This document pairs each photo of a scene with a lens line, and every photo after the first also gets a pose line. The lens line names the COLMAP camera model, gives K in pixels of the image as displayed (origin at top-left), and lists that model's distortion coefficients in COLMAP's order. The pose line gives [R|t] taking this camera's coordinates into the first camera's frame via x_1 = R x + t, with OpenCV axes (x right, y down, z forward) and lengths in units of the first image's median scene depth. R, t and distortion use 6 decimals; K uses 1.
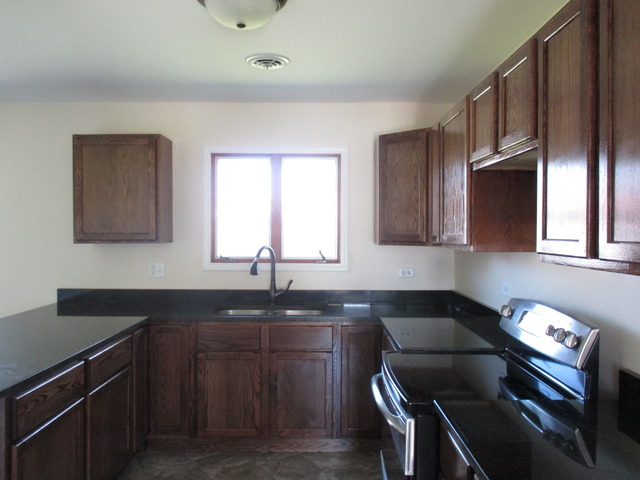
lens RADIAL K [[527.5, 0, 331.2], [0, 527.5, 240.8], [0, 0, 1]] dist [-0.041398, 0.003654]
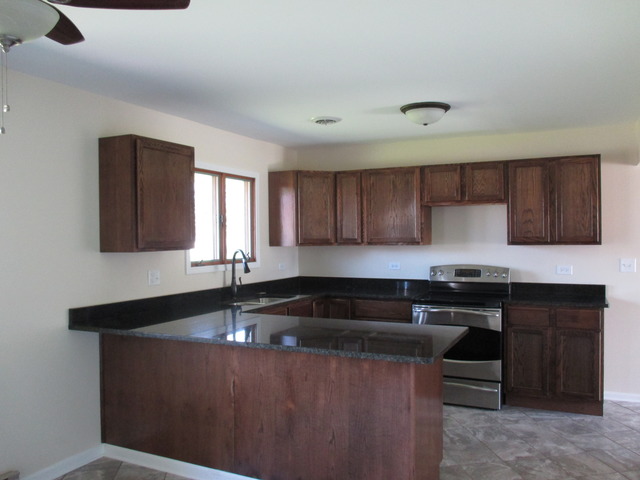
lens RADIAL K [[527.5, 0, 331.2], [0, 527.5, 240.8], [0, 0, 1]] dist [-0.041398, 0.003654]
pose [[0.446805, -0.014366, 0.894516, -1.173503], [0.026783, 0.999638, 0.002677, -0.008383], [-0.894230, 0.022762, 0.447028, 0.277786]]
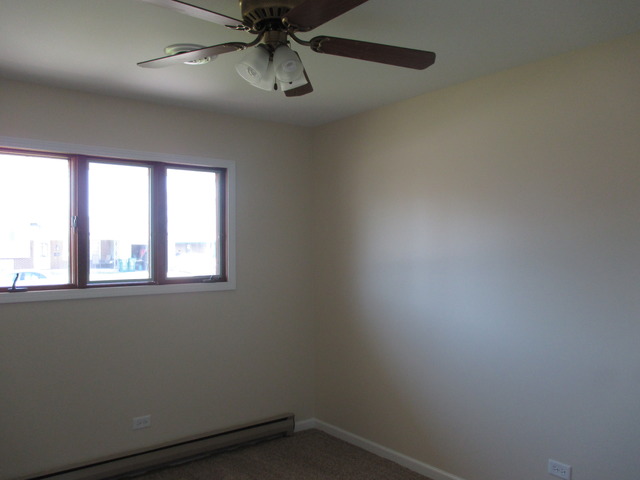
lens RADIAL K [[527.5, 0, 331.2], [0, 527.5, 240.8], [0, 0, 1]] dist [-0.041398, 0.003654]
pose [[0.785650, 0.002324, 0.618666, -0.470811], [0.014530, 0.999648, -0.022207, -0.007772], [-0.618500, 0.026436, 0.785340, 0.139900]]
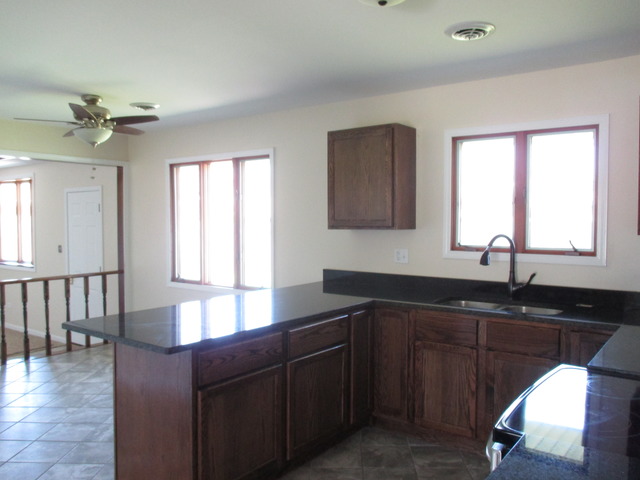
lens RADIAL K [[527.5, 0, 331.2], [0, 527.5, 240.8], [0, 0, 1]] dist [-0.041398, 0.003654]
pose [[0.796774, 0.023655, -0.603815, 0.198306], [-0.010283, 0.999620, 0.025592, 0.001082], [0.604190, -0.014182, 0.796714, 0.103125]]
